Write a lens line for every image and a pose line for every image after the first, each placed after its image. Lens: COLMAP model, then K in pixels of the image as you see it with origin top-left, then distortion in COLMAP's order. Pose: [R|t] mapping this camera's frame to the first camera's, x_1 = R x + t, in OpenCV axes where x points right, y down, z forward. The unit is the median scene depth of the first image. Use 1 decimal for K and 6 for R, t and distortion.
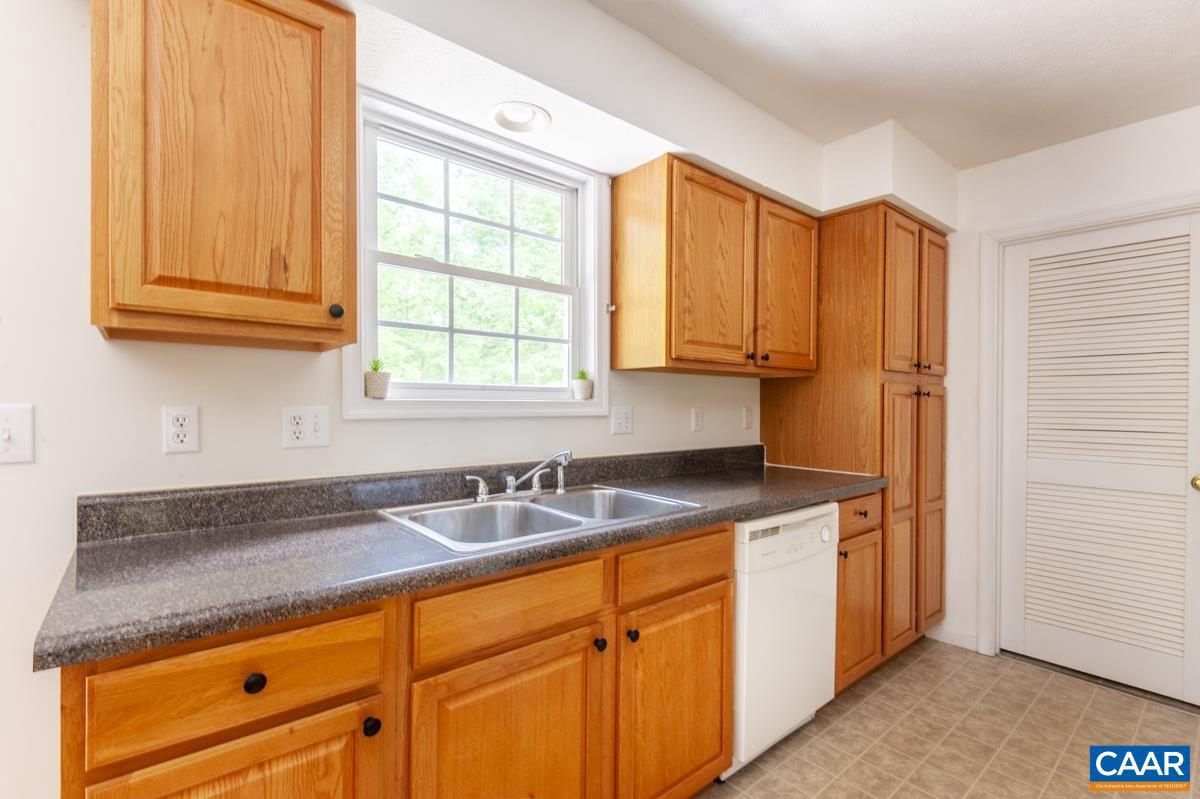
lens RADIAL K [[542.8, 0, 589.6], [0, 542.8, 408.8], [0, 0, 1]] dist [0.021263, -0.010592]
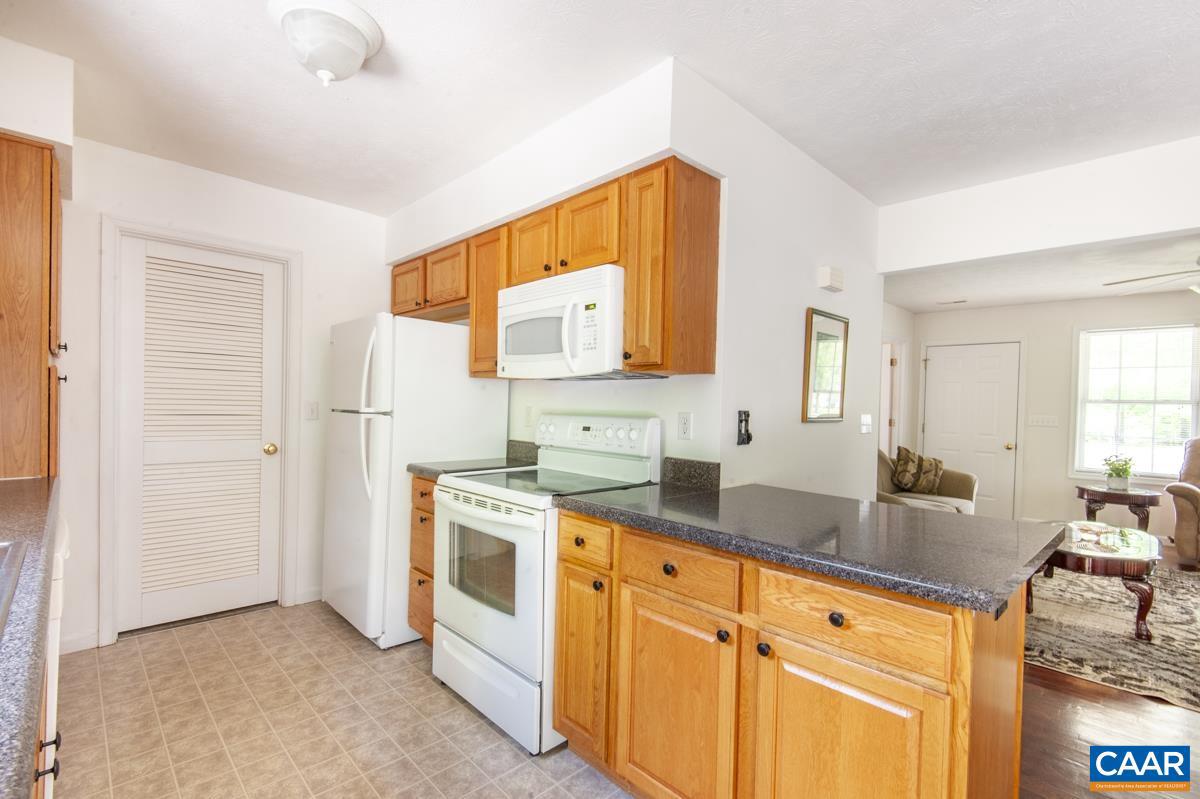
lens RADIAL K [[542.8, 0, 594.6], [0, 542.8, 408.9], [0, 0, 1]] dist [0.021263, -0.010592]
pose [[-0.070295, -0.016275, 0.997393, -0.442699], [-0.016653, 0.999747, 0.015140, -0.008426], [-0.997387, -0.015545, -0.070548, 0.279840]]
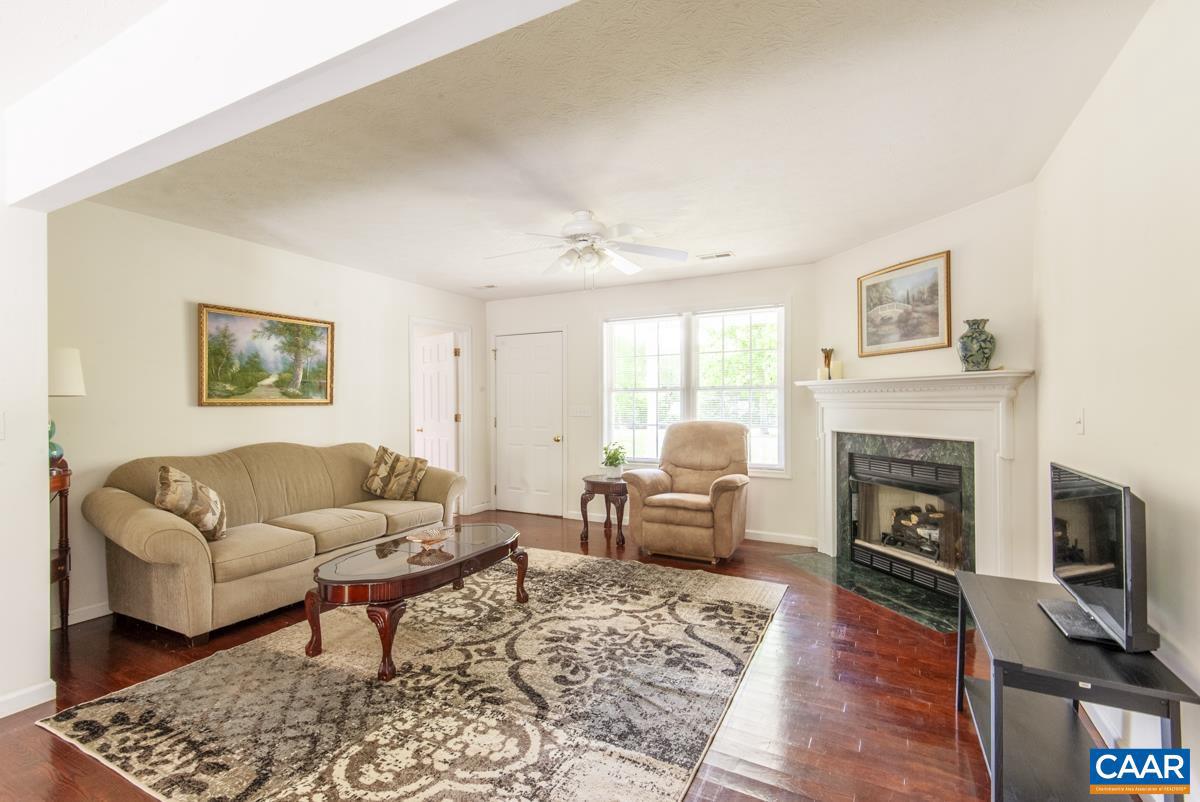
lens RADIAL K [[542.8, 0, 593.4], [0, 542.8, 402.0], [0, 0, 1]] dist [0.021263, -0.010592]
pose [[-0.375122, 0.001373, 0.926975, -0.356559], [0.008407, 0.999963, 0.001921, 0.006795], [-0.926937, 0.008513, -0.375119, -1.379397]]
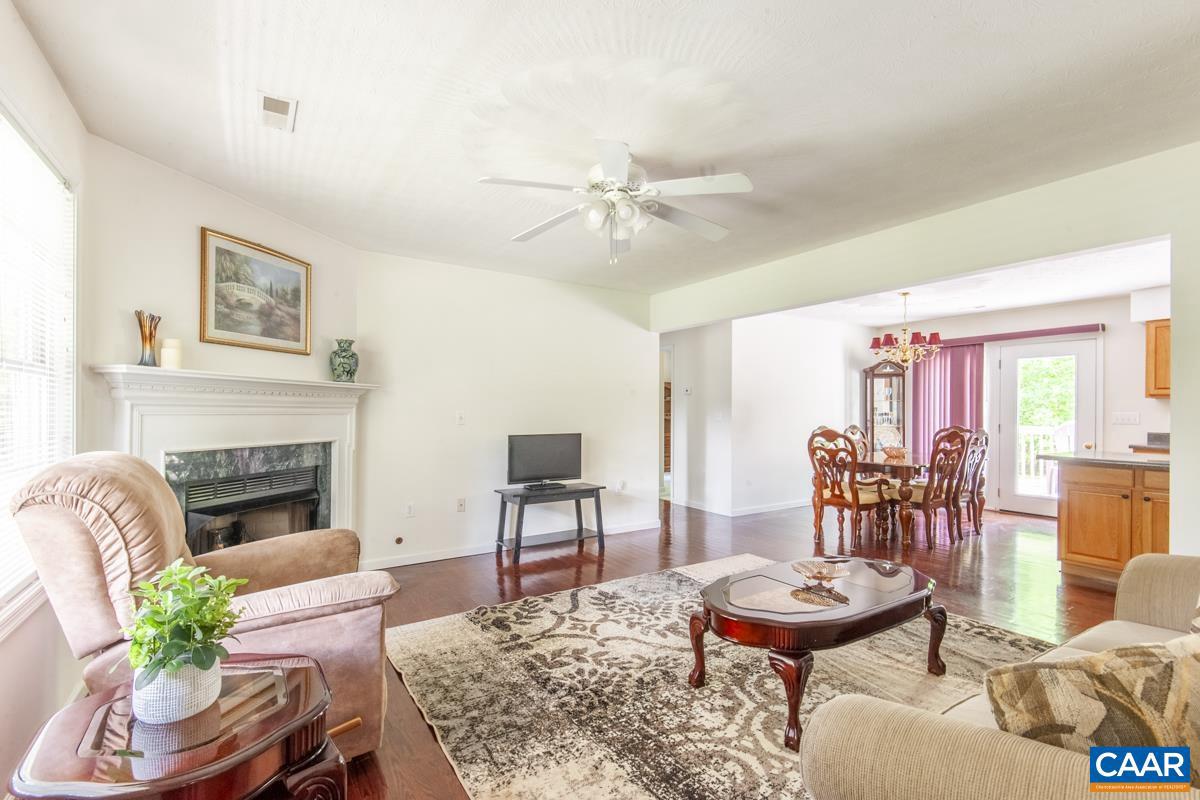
lens RADIAL K [[542.8, 0, 608.9], [0, 542.8, 404.3], [0, 0, 1]] dist [0.021263, -0.010592]
pose [[-0.111936, -0.014505, -0.993610, 2.620445], [-0.012036, 0.999840, -0.013240, 0.022156], [0.993643, 0.010477, -0.112093, -1.884083]]
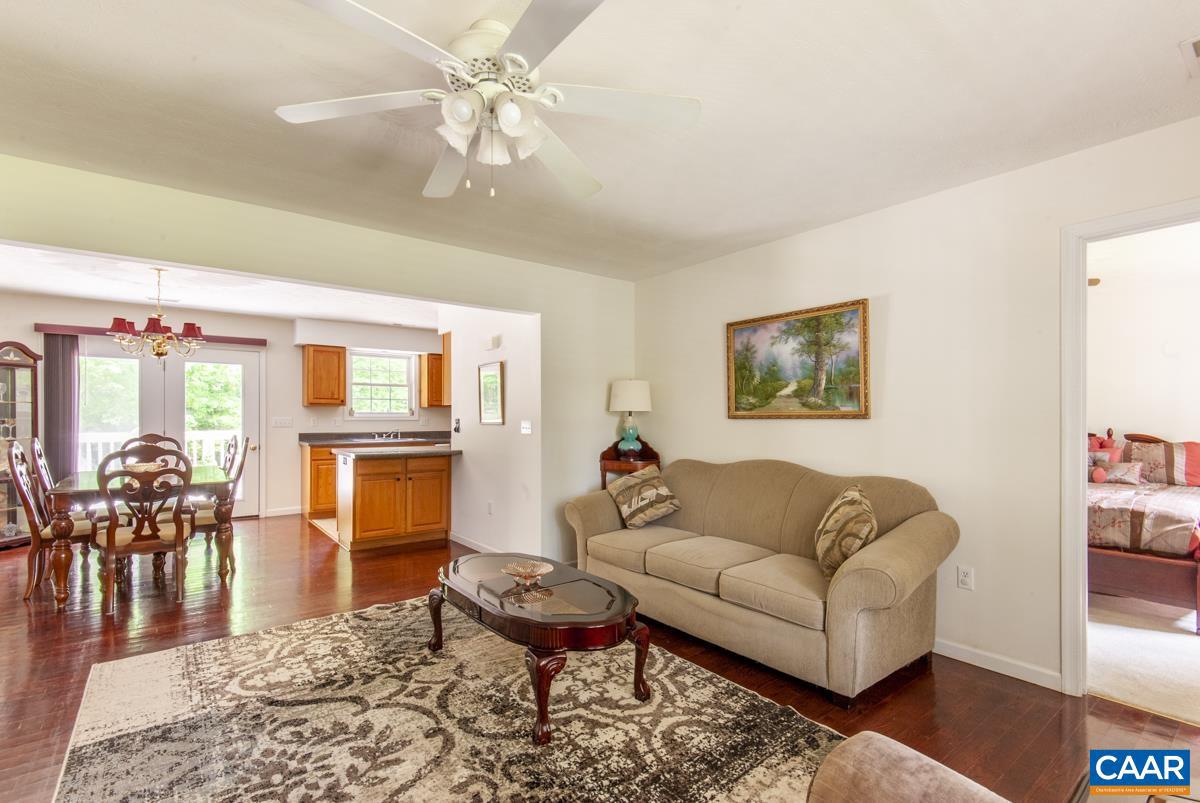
lens RADIAL K [[542.8, 0, 588.1], [0, 542.8, 417.2], [0, 0, 1]] dist [0.021263, -0.010592]
pose [[0.999010, -0.002526, -0.044425, 1.485583], [0.002314, 0.999986, -0.004816, 0.016706], [0.044437, 0.004708, 0.999001, -2.887369]]
